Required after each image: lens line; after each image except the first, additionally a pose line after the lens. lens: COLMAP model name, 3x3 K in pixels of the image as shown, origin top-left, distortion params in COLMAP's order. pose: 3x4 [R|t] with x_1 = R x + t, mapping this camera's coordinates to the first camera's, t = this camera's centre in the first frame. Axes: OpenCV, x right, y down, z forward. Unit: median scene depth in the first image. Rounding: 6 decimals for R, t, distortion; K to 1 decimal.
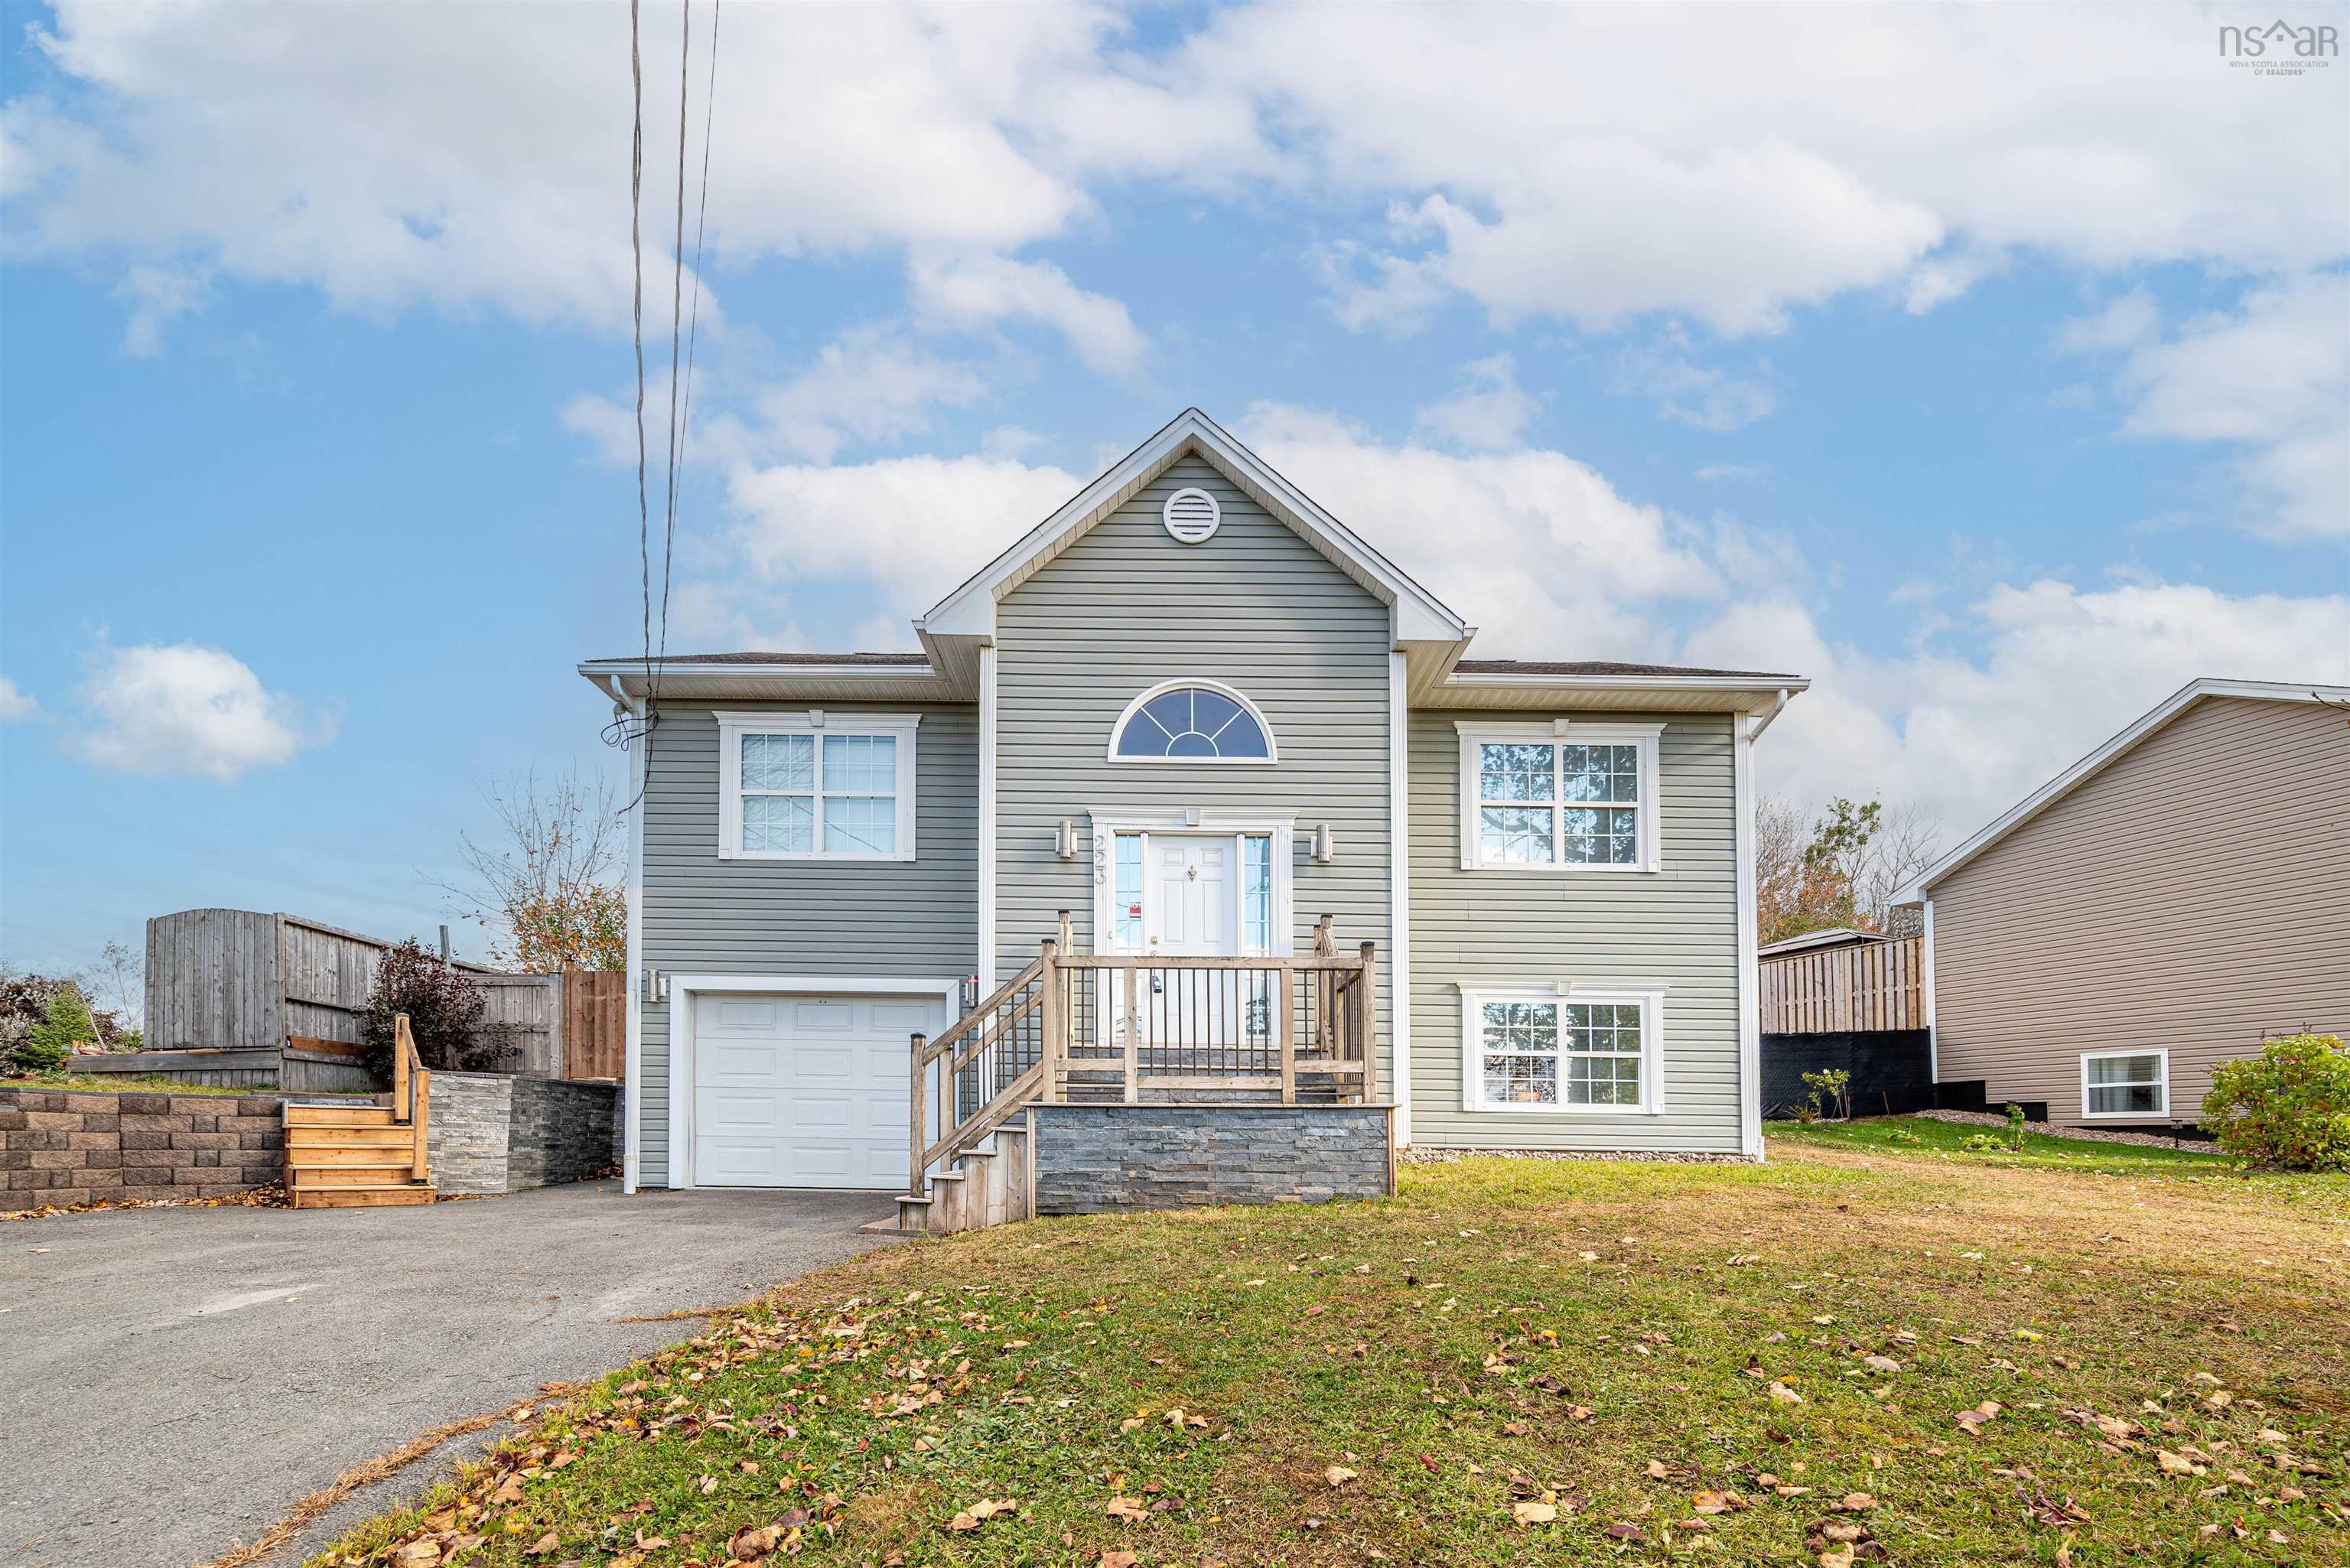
lens RADIAL K [[958.5, 0, 1150.2], [0, 958.5, 799.1], [0, 0, 1]] dist [0.003303, -0.000106]
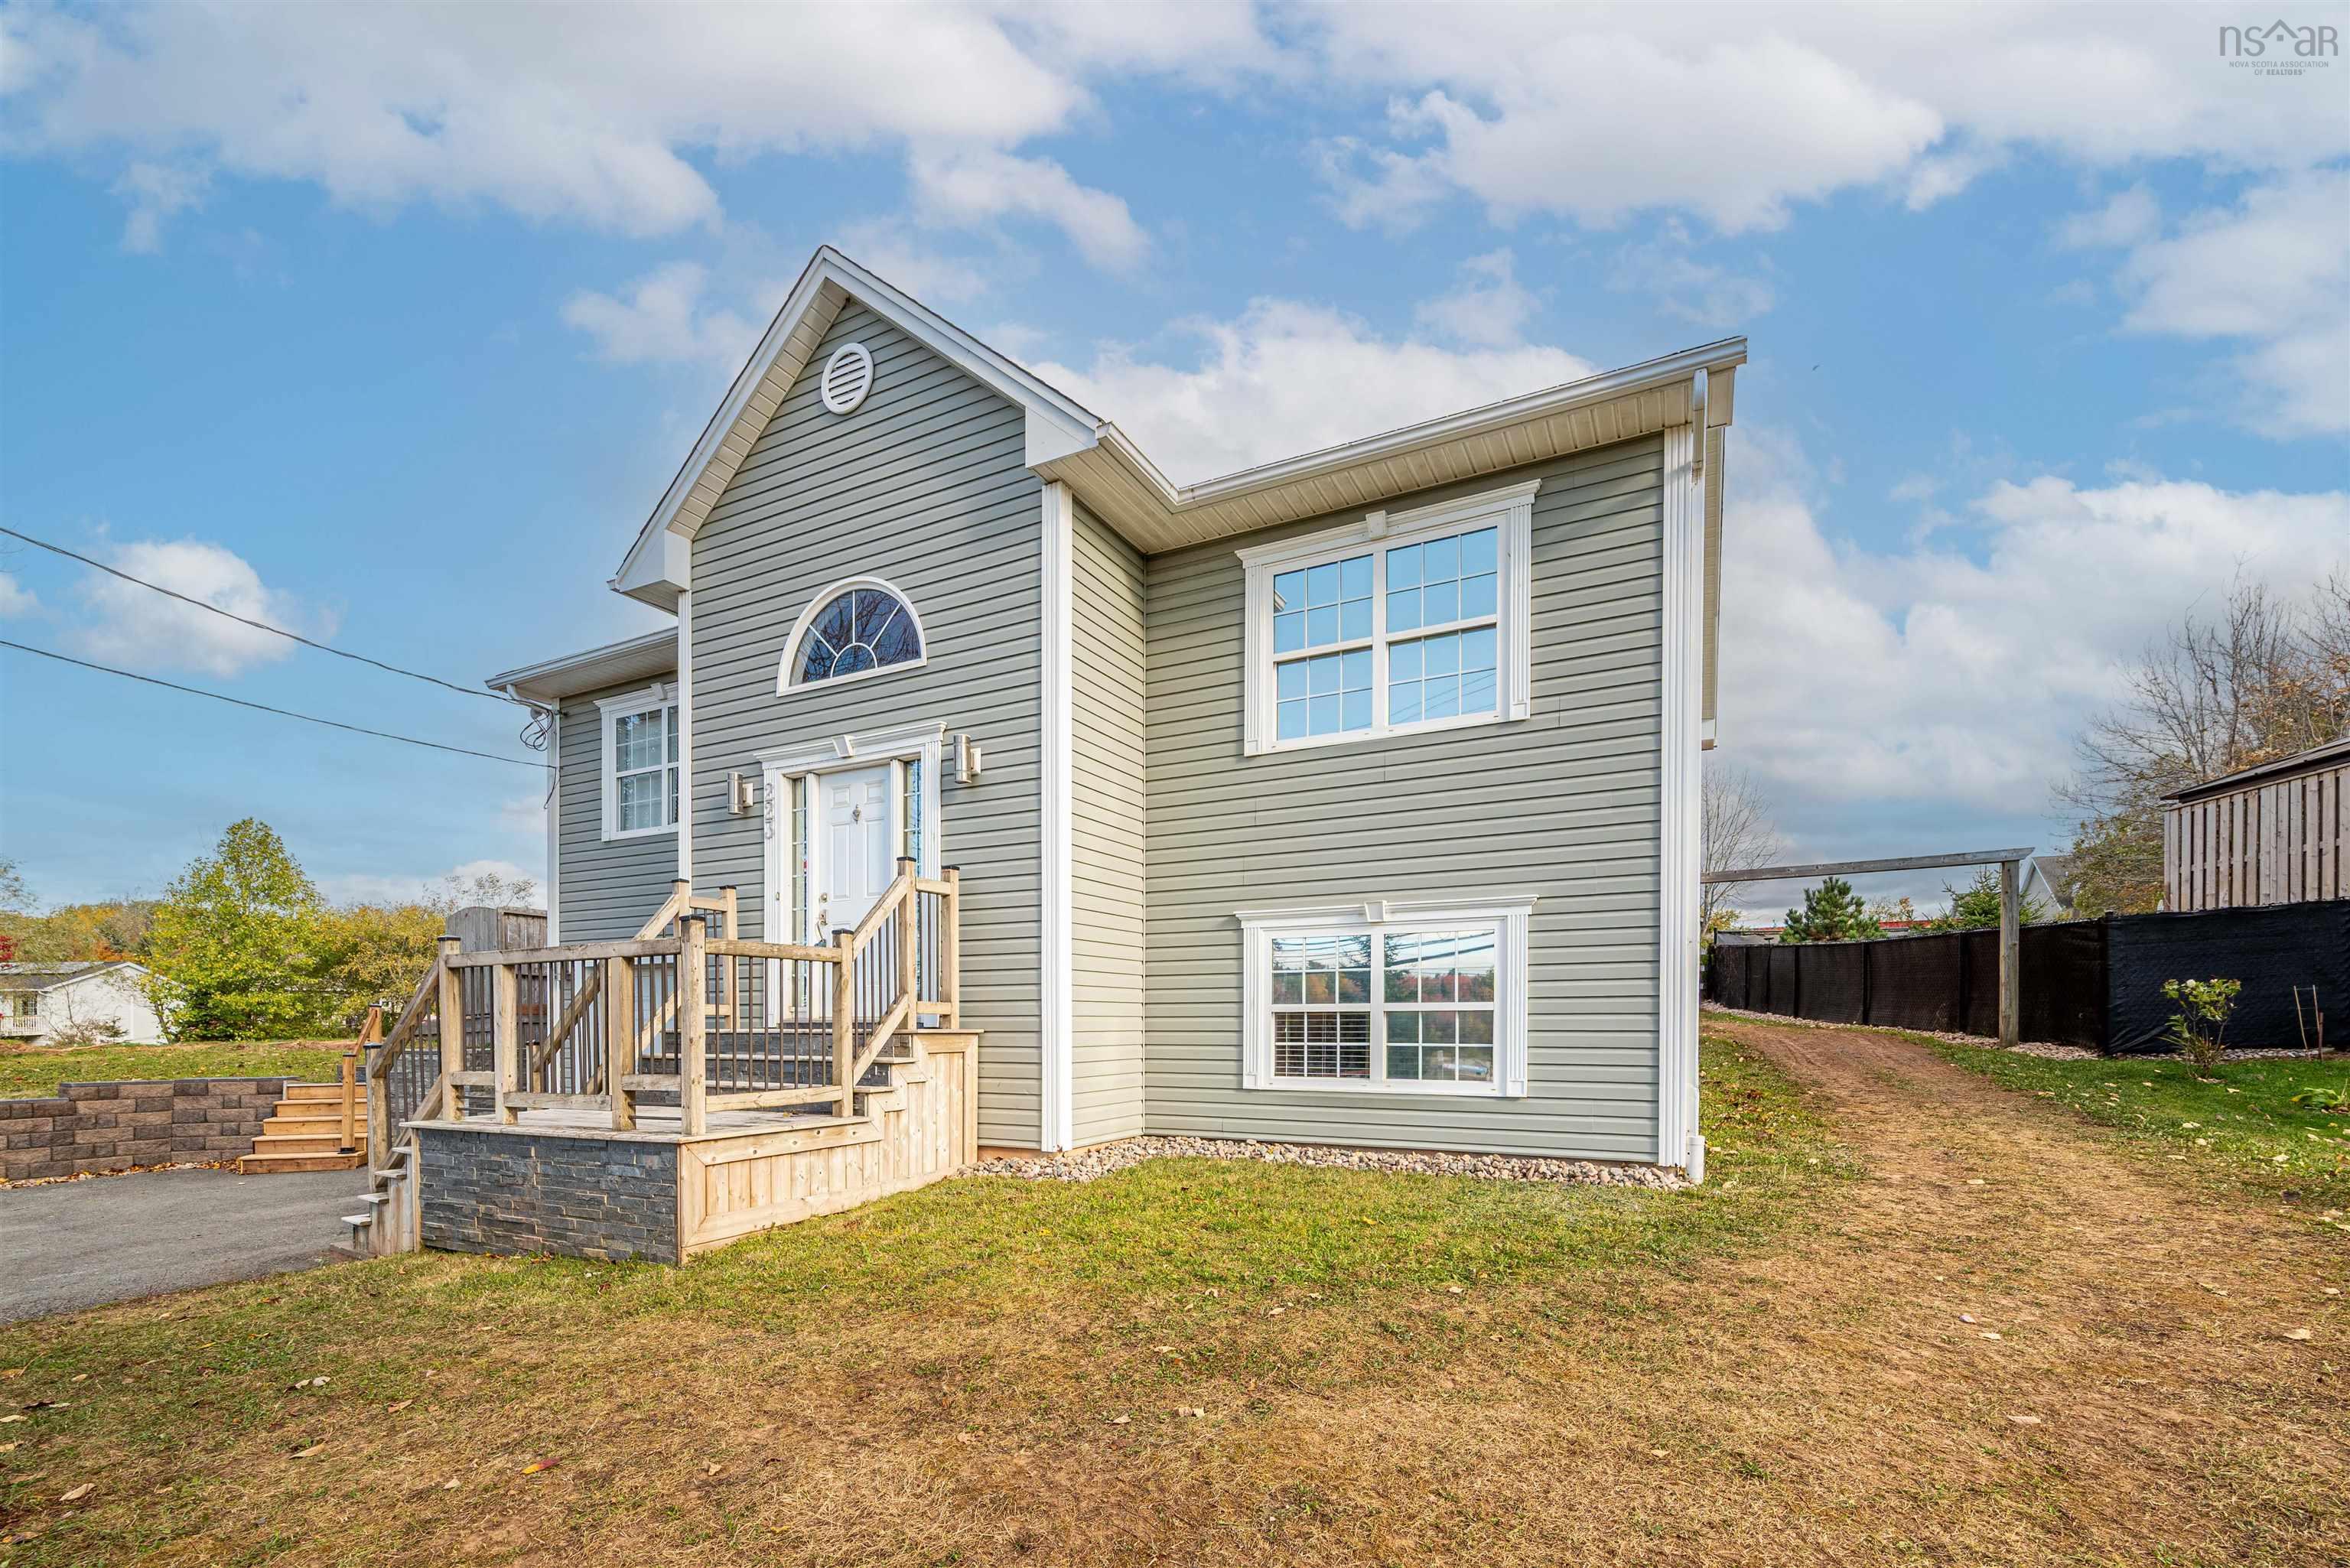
lens RADIAL K [[958.5, 0, 1178.4], [0, 958.5, 772.5], [0, 0, 1]] dist [0.003303, -0.000106]
pose [[0.897575, -0.129847, -0.421307, 0.627896], [0.162679, 0.985752, 0.042770, 0.049738], [0.409750, -0.106927, 0.905909, 0.349737]]
